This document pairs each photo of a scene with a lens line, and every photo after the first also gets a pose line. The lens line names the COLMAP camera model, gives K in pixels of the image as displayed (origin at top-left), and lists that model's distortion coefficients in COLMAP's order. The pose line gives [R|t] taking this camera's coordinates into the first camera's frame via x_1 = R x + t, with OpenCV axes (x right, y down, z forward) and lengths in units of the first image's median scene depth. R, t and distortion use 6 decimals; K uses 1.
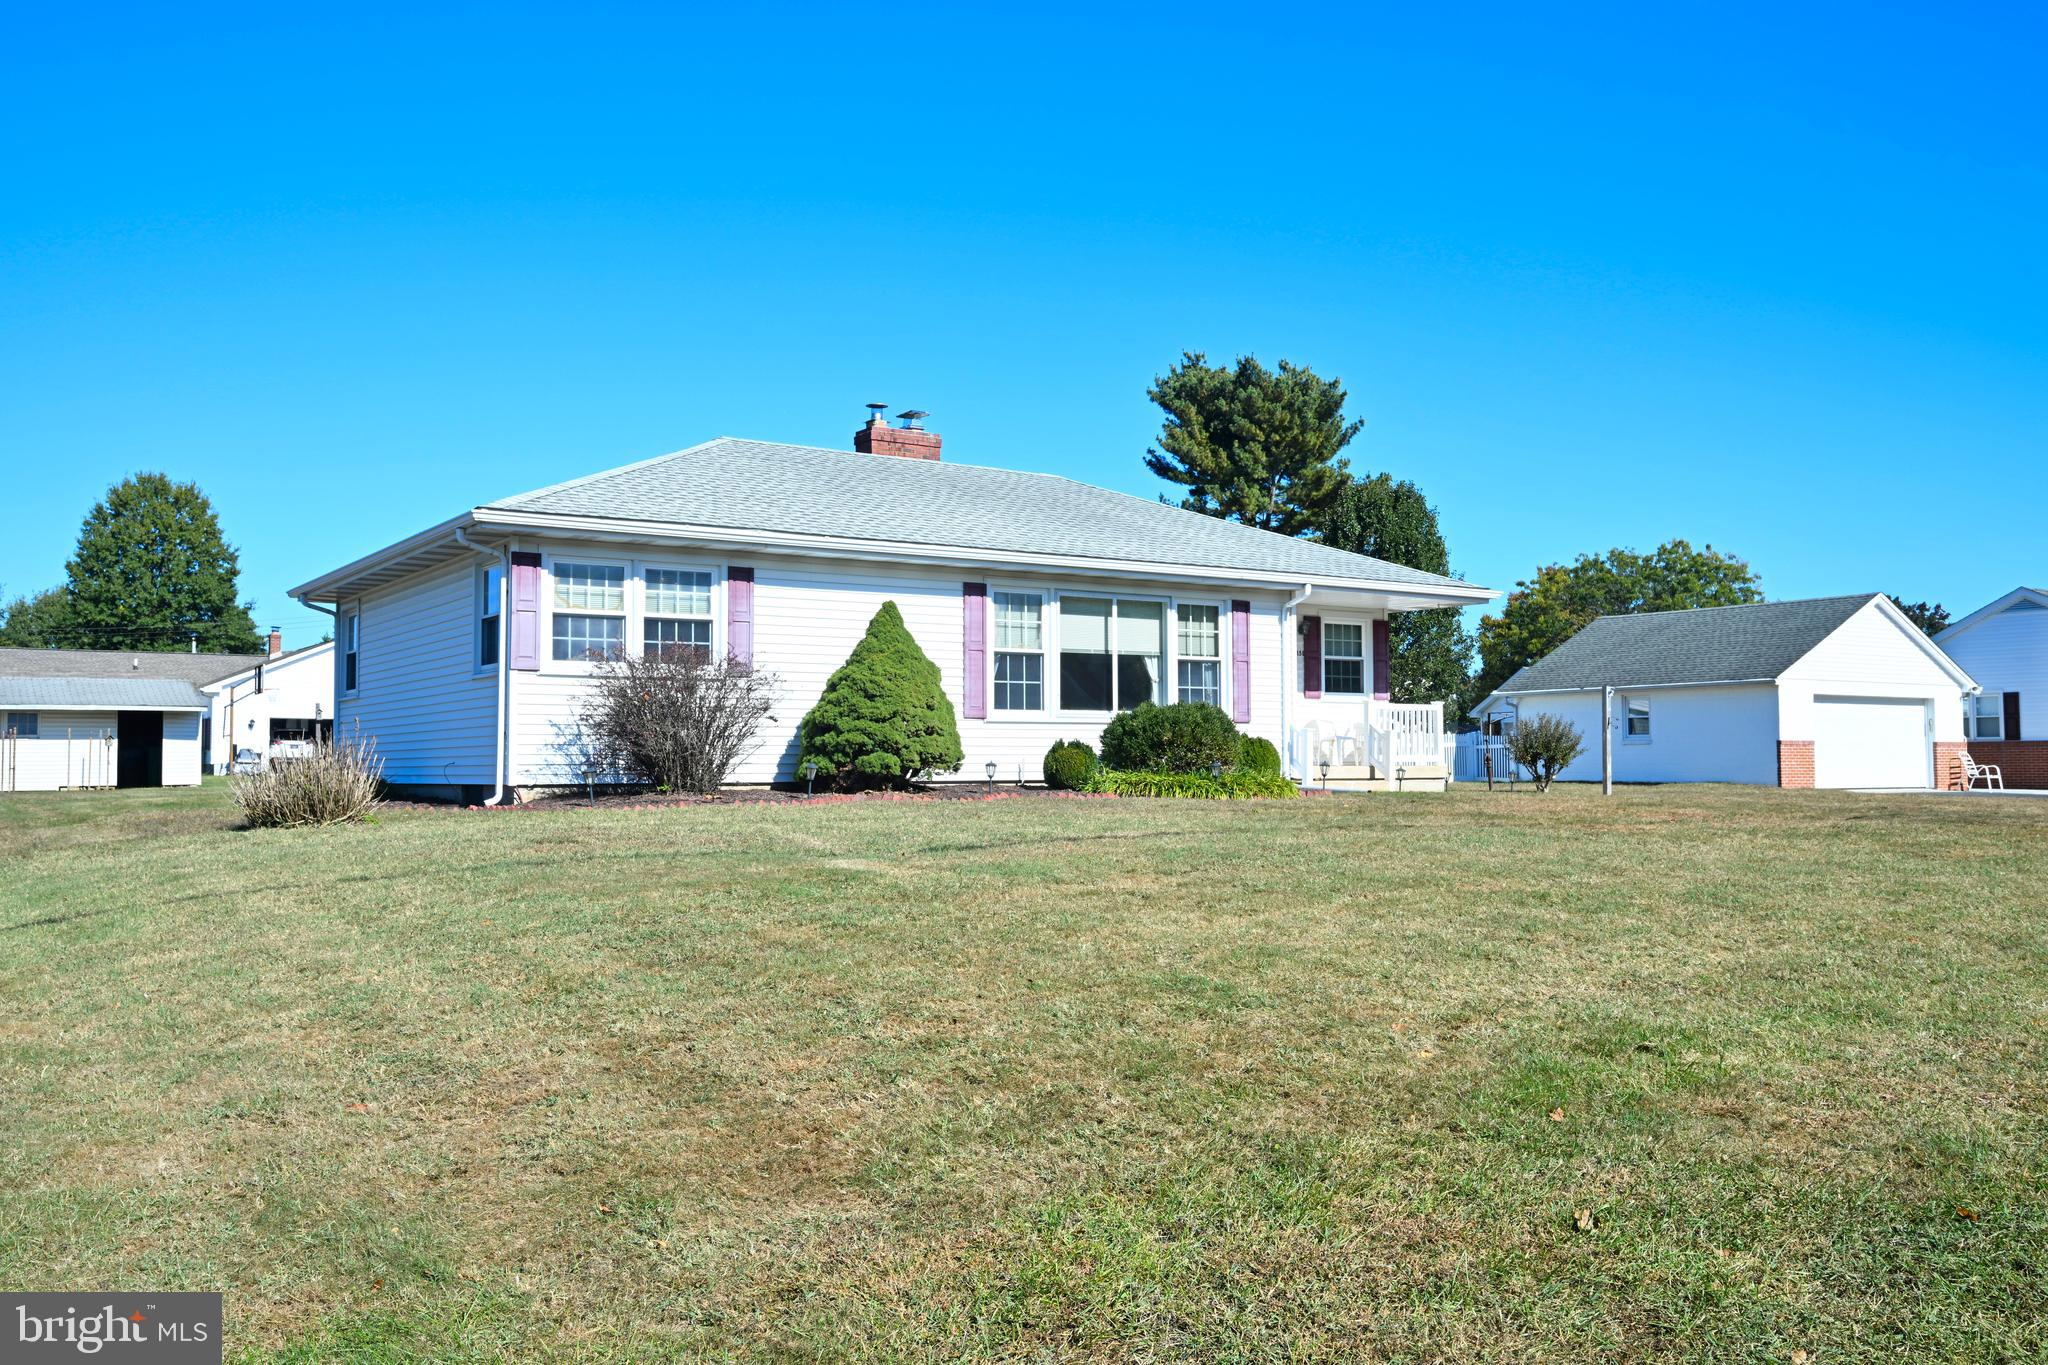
lens RADIAL K [[1774.1, 0, 1024.0], [0, 1774.1, 682.5], [0, 0, 1]] dist [-0.001794, 0.000878]
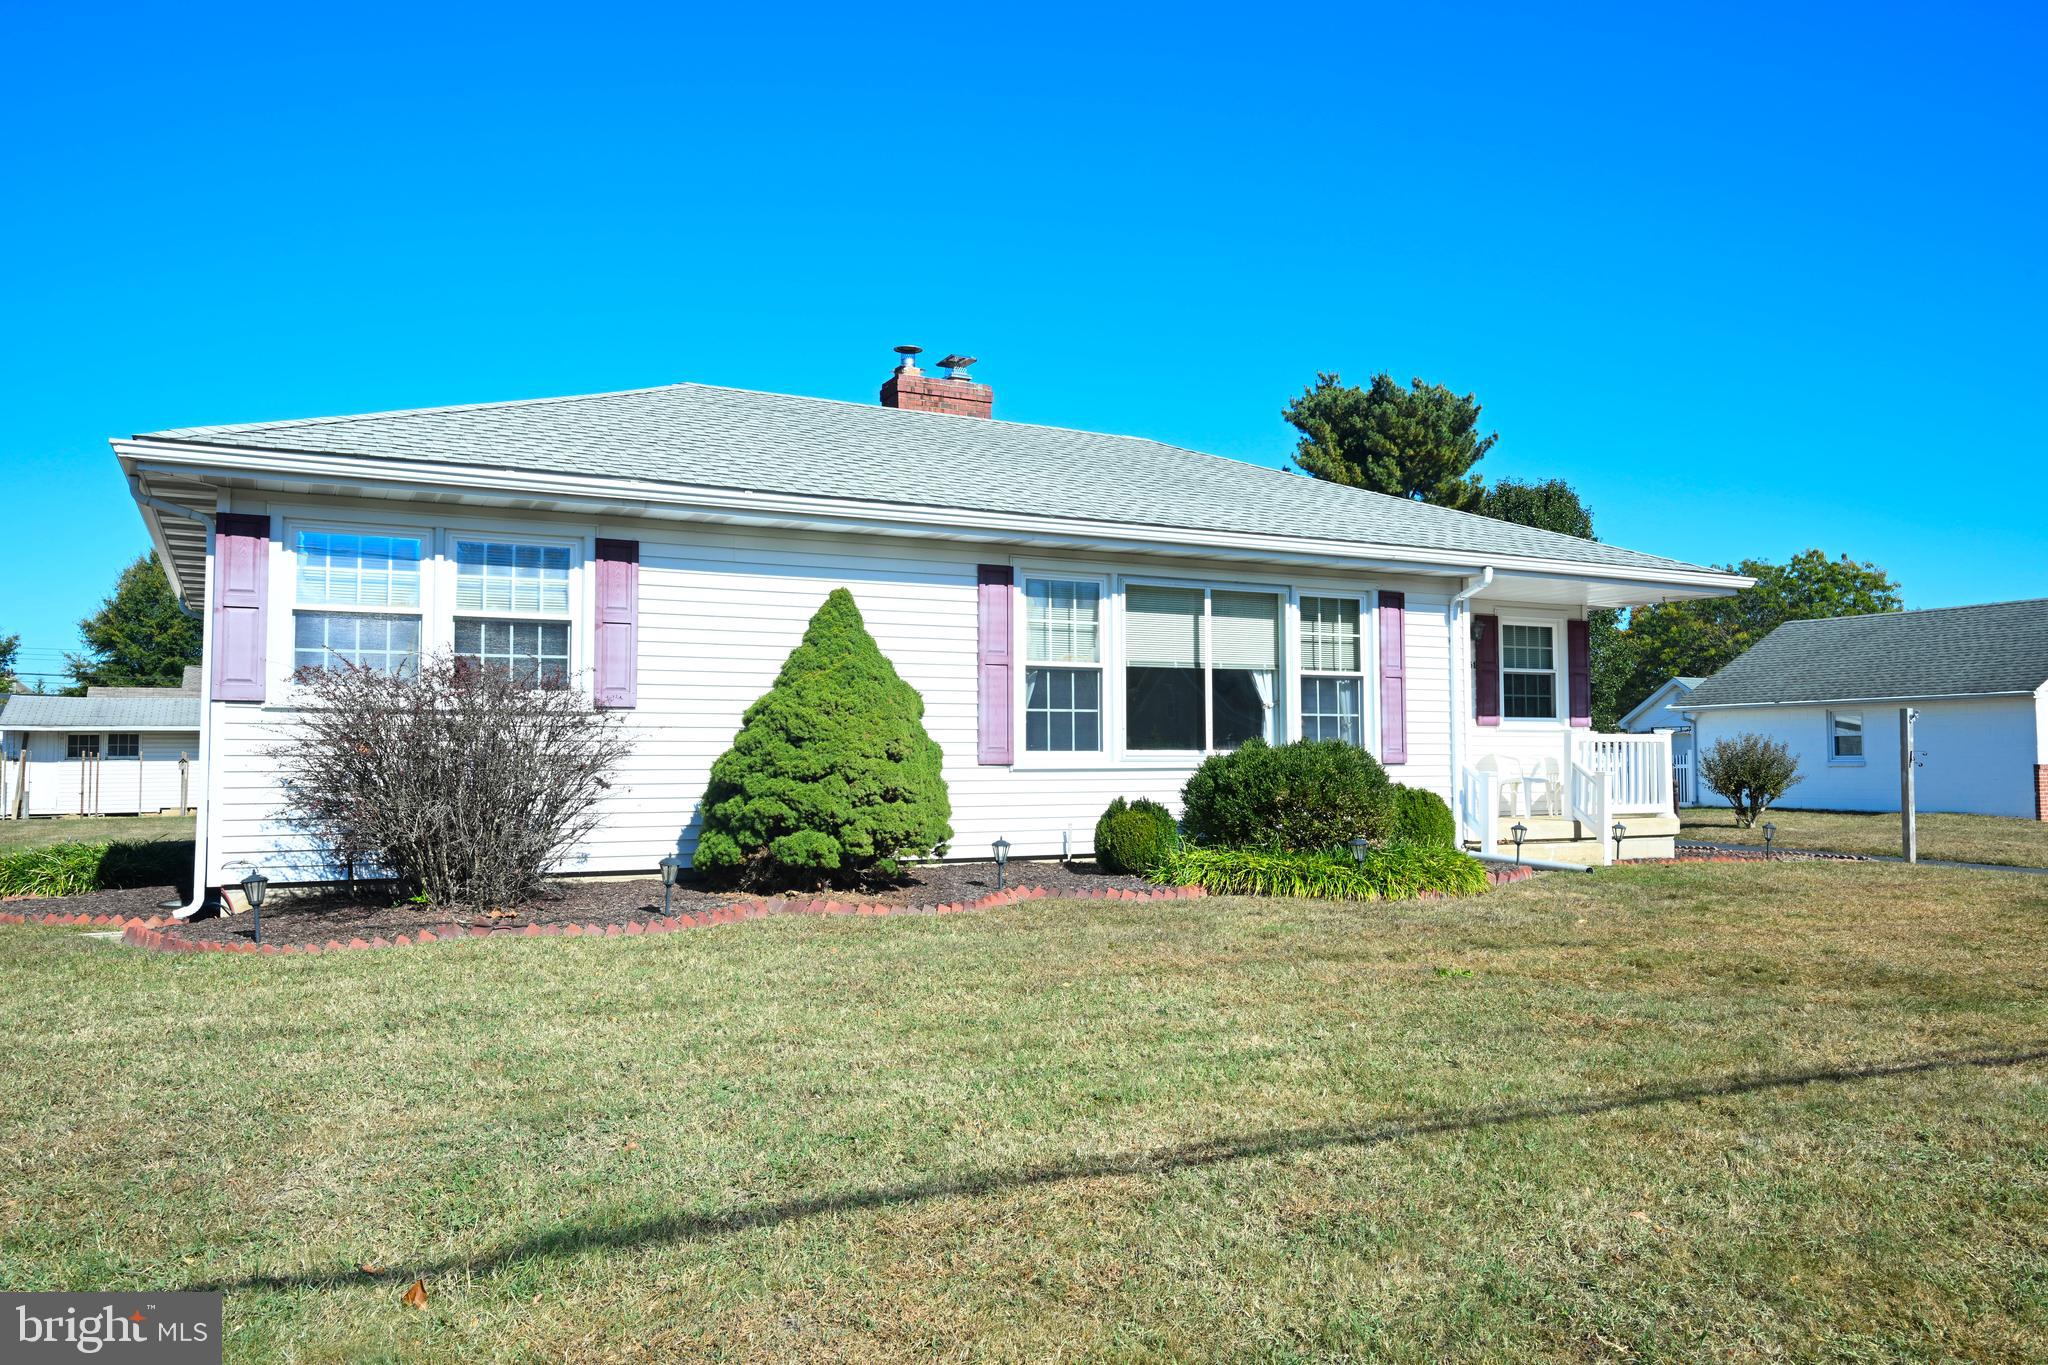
lens RADIAL K [[1514.8, 0, 1024.0], [0, 1514.8, 682.5], [0, 0, 1]] dist [0.004531, -0.000723]
pose [[0.994536, -0.005536, -0.104251, 0.040576], [0.004969, 0.999971, -0.005694, -0.007393], [0.104279, 0.005145, 0.994535, 0.396170]]
